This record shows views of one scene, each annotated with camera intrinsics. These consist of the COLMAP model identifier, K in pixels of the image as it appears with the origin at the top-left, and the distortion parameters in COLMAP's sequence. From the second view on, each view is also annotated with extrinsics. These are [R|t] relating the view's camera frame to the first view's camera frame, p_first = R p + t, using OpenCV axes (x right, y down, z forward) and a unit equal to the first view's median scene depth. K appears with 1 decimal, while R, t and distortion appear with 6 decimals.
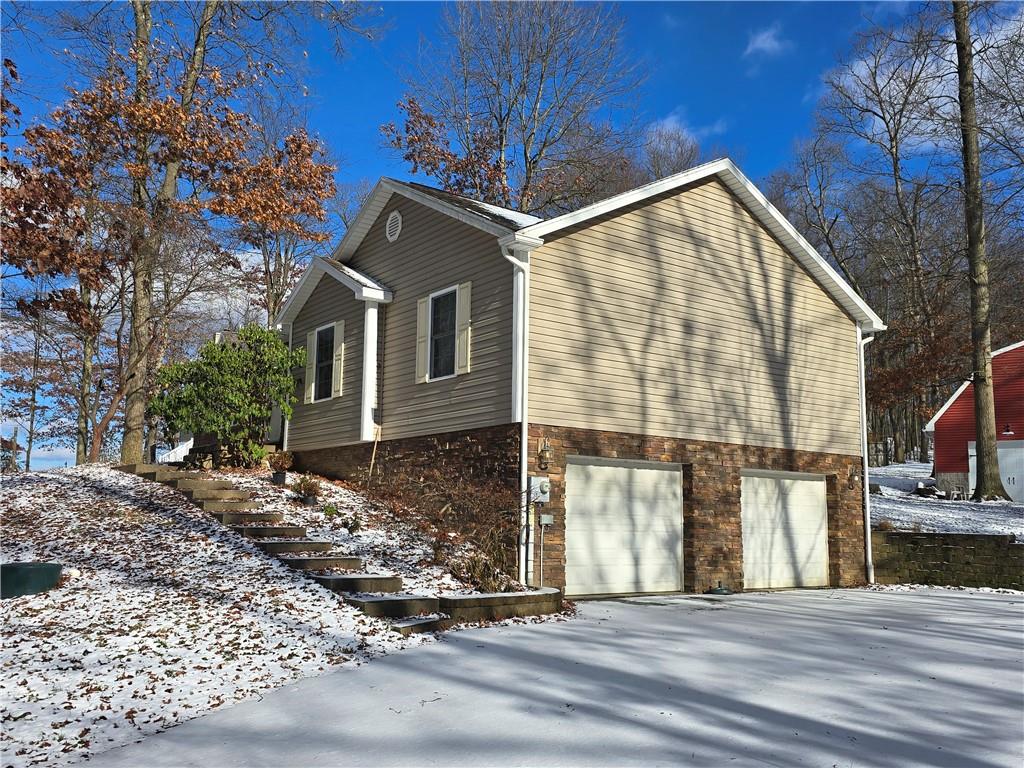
lens RADIAL K [[905.9, 0, 512.0], [0, 905.9, 384.0], [0, 0, 1]] dist [0.116797, 0.000400]
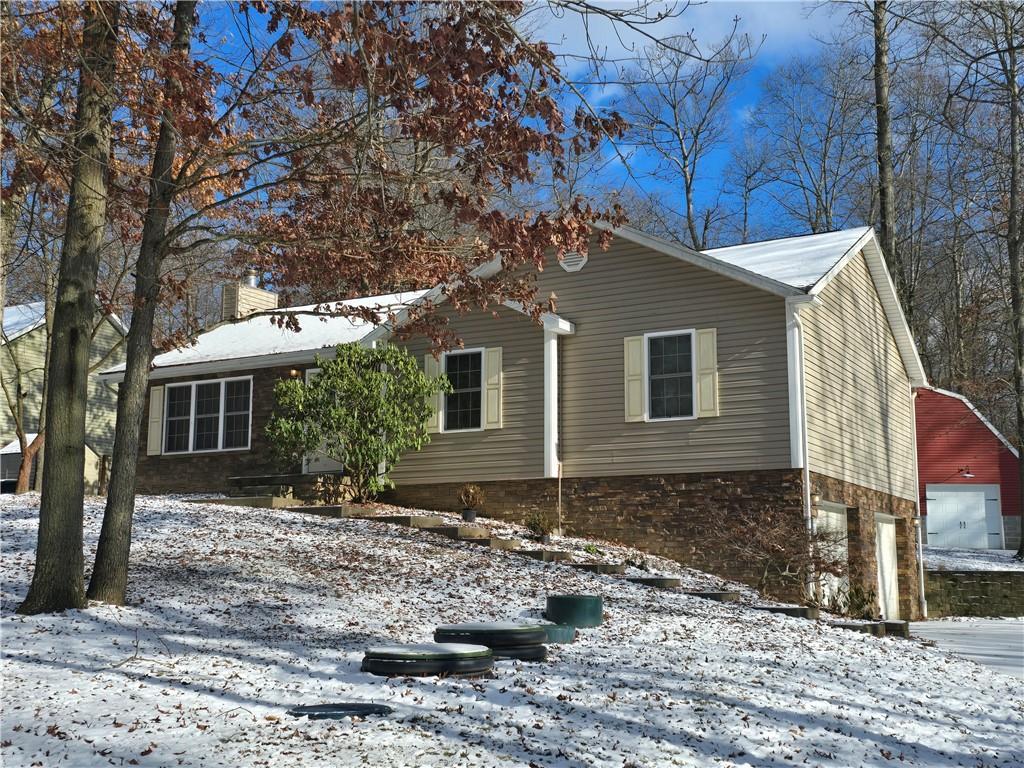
lens RADIAL K [[1186.9, 0, 512.0], [0, 1186.9, 384.0], [0, 0, 1]] dist [0.173609, -0.022322]
pose [[0.910881, 0.054109, 0.409107, -0.736863], [-0.051679, 0.998519, -0.017003, -0.012879], [-0.409421, -0.005654, 0.912328, -0.130518]]
